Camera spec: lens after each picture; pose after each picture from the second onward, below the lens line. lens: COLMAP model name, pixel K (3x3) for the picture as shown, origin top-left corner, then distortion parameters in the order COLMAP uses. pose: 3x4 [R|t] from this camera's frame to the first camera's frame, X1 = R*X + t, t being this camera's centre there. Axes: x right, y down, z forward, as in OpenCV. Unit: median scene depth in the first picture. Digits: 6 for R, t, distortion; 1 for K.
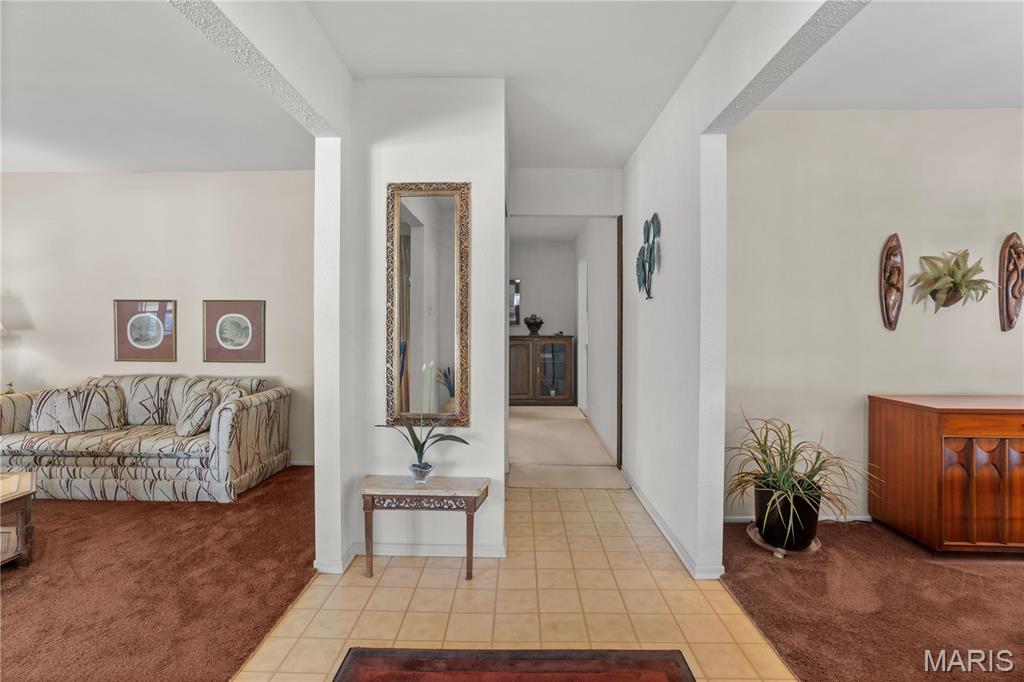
lens RADIAL K [[505.2, 0, 513.9], [0, 505.2, 329.1], [0, 0, 1]] dist [-0.028281, 0.000134]
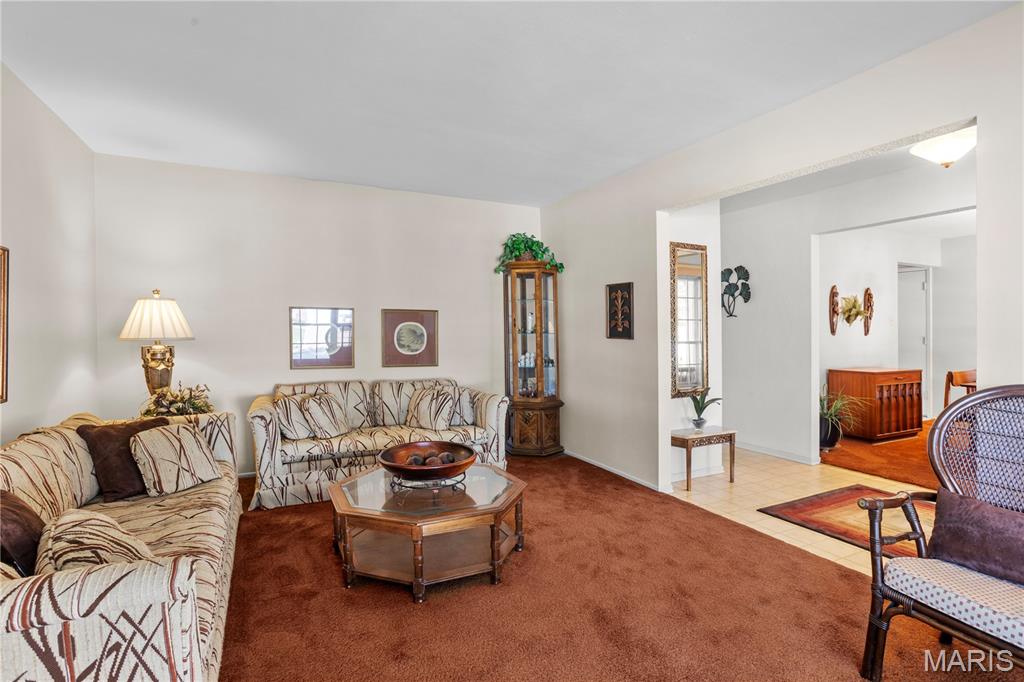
lens RADIAL K [[491.9, 0, 512.0], [0, 491.9, 341.0], [0, 0, 1]] dist [-0.040967, 0.000242]
pose [[0.891450, -0.009827, 0.453013, -1.106892], [0.002573, 0.999858, 0.016625, -0.008854], [-0.453113, -0.013655, 0.891349, -0.098080]]
